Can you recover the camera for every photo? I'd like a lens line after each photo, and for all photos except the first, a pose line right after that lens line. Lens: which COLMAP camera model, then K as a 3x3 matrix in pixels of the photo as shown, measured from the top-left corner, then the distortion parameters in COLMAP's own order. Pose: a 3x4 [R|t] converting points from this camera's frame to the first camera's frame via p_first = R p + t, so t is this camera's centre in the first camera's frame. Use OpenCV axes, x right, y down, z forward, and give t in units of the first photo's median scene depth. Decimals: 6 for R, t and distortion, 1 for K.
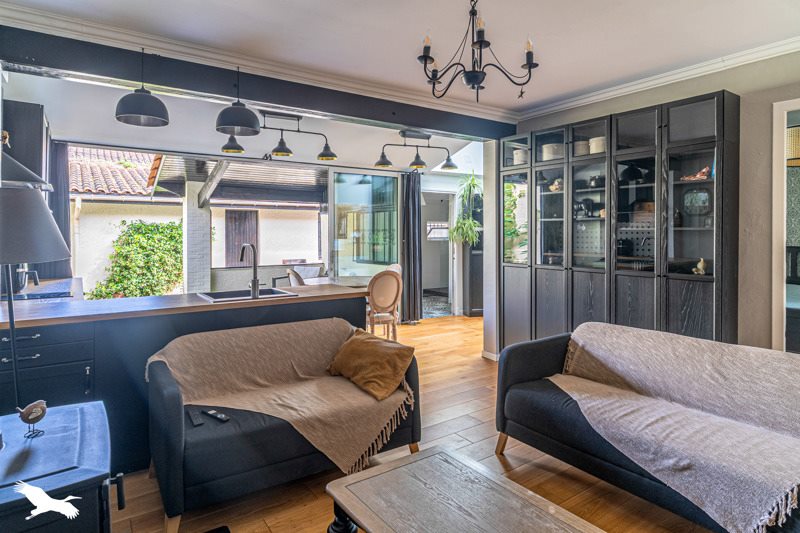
lens RADIAL K [[443.4, 0, 398.3], [0, 443.4, 227.7], [0, 0, 1]] dist [-0.024834, 0.000338]
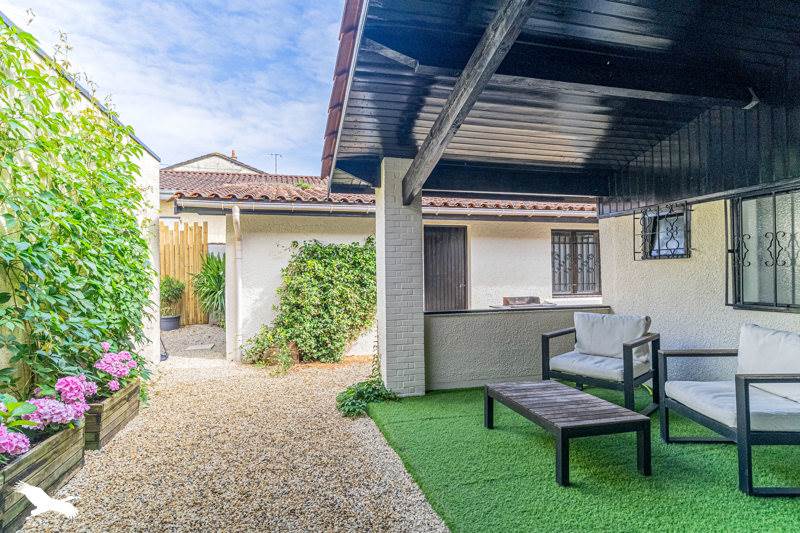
lens RADIAL K [[417.6, 0, 400.0], [0, 417.6, 266.5], [0, 0, 1]] dist [-0.003114, 0.000122]
pose [[0.939703, -0.007252, -0.341915, -0.228434], [0.008839, 0.999956, 0.003083, 0.025781], [0.341878, -0.005919, 0.939726, 0.414244]]
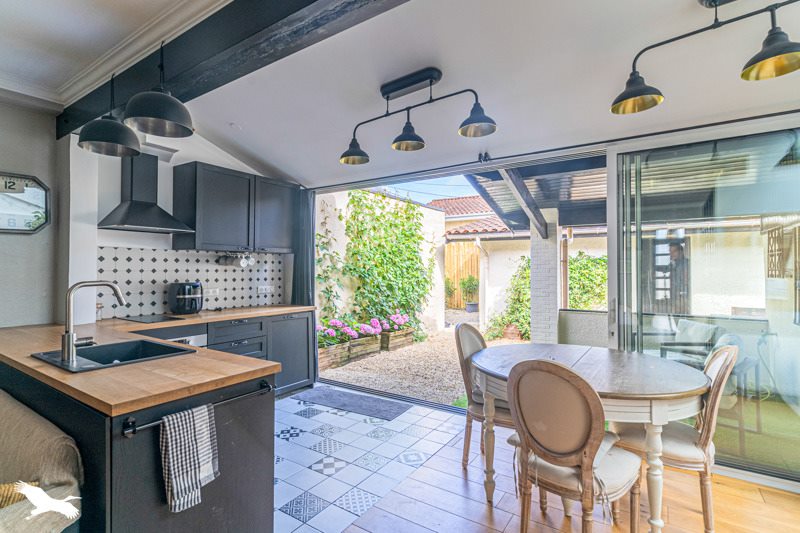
lens RADIAL K [[388.9, 0, 400.0], [0, 388.9, 266.5], [0, 0, 1]] dist [0.000906, 0.000139]
pose [[0.397372, -0.002309, -0.917655, 0.120885], [0.011228, 0.999934, 0.002346, 0.003830], [0.917589, -0.011236, 0.397372, 0.365168]]
